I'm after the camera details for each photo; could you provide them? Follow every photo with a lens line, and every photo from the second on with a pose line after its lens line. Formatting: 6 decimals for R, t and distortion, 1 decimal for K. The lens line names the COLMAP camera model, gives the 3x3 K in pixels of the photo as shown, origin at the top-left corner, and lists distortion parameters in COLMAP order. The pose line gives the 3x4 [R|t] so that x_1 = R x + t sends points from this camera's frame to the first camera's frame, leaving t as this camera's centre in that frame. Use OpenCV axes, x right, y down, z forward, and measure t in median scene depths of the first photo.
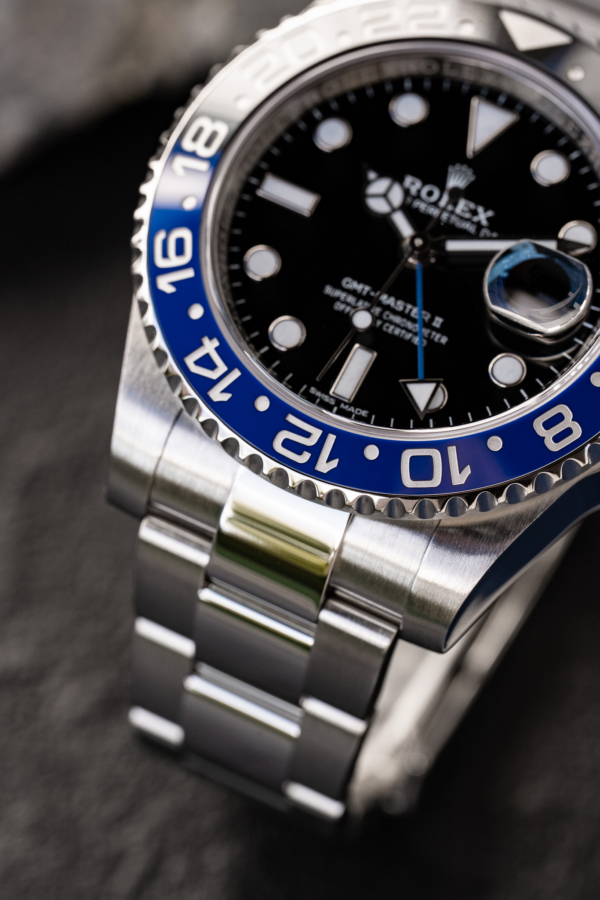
lens RADIAL K [[5268.6, 0, 285.7], [0, 5268.6, 419.6], [0, 0, 1]] dist [2.151027, -27.026278]
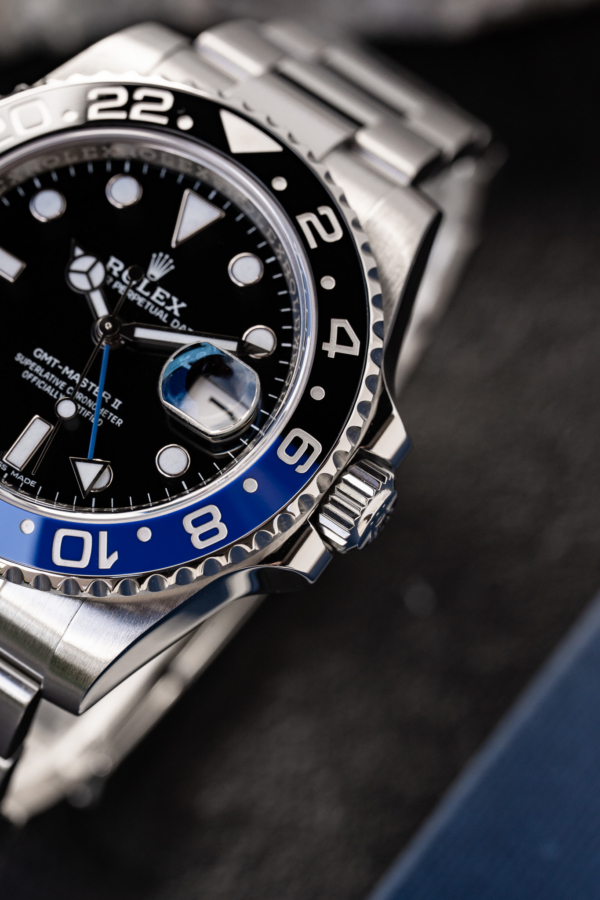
lens RADIAL K [[5268.6, 0, 285.7], [0, 5268.6, 419.6], [0, 0, 1]] dist [2.151027, -27.026278]
pose [[0.989626, 0.134507, -0.050475, 0.115427], [-0.128772, 0.986261, 0.103474, -0.128343], [0.063700, -0.095901, 0.993351, -0.043316]]
